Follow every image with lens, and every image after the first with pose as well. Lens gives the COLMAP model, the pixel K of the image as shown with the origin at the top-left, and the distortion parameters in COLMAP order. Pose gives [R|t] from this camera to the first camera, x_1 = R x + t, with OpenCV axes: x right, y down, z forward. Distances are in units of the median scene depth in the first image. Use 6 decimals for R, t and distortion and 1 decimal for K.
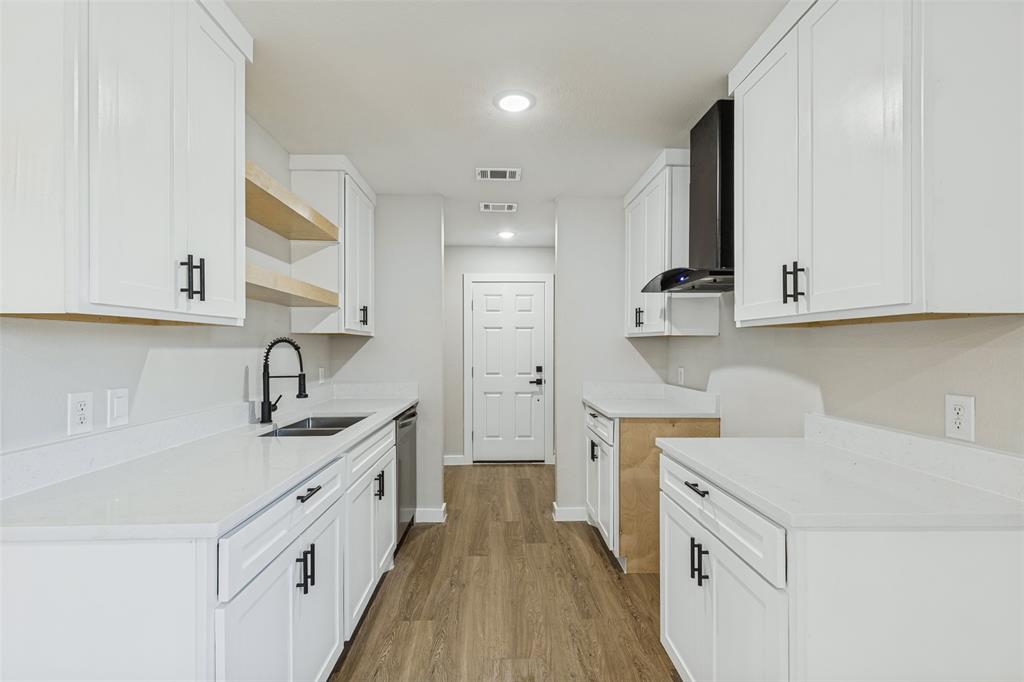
lens RADIAL K [[447.6, 0, 512.0], [0, 447.6, 341.0], [0, 0, 1]] dist [0.000004, -0.000012]
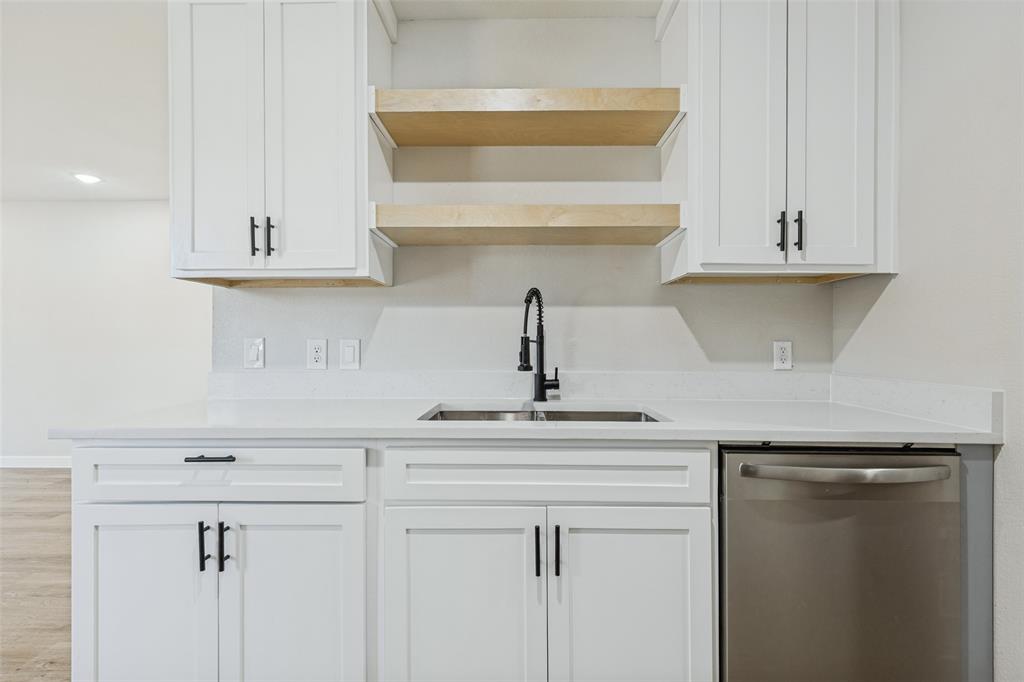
lens RADIAL K [[447.6, 0, 512.0], [0, 447.6, 341.0], [0, 0, 1]] dist [0.000004, -0.000012]
pose [[-0.041918, -0.001634, -0.999120, 0.302597], [0.017103, 0.999851, -0.002353, 0.109684], [0.998975, -0.017186, -0.041884, 1.360232]]
